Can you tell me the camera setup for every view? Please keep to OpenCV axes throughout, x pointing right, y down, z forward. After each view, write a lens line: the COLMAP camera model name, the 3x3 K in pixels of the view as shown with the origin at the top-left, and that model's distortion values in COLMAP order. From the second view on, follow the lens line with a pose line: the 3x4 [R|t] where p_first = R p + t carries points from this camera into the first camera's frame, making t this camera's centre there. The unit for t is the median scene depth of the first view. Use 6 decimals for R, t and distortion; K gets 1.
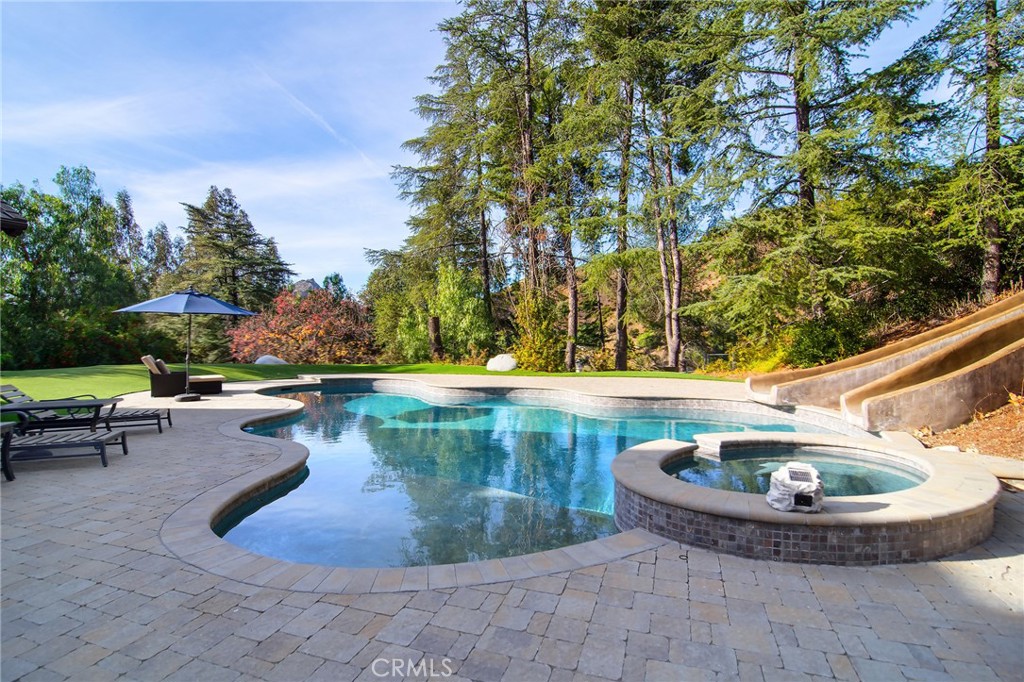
lens RADIAL K [[503.1, 0, 560.0], [0, 503.1, 343.2], [0, 0, 1]] dist [-0.018227, -0.000580]
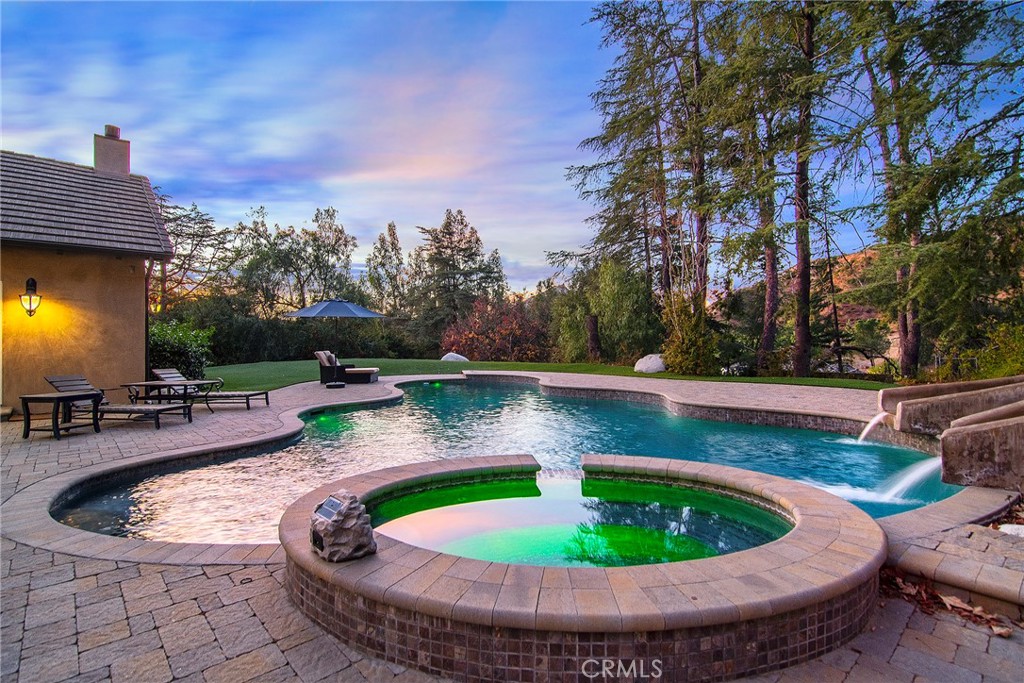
lens RADIAL K [[514.2, 0, 509.9], [0, 514.2, 353.4], [0, 0, 1]] dist [-0.004435, -0.001551]
pose [[0.866360, 0.011882, -0.499279, 0.130288], [-0.002754, 0.999815, 0.019016, 0.003002], [0.499413, -0.015099, 0.866233, 0.058255]]
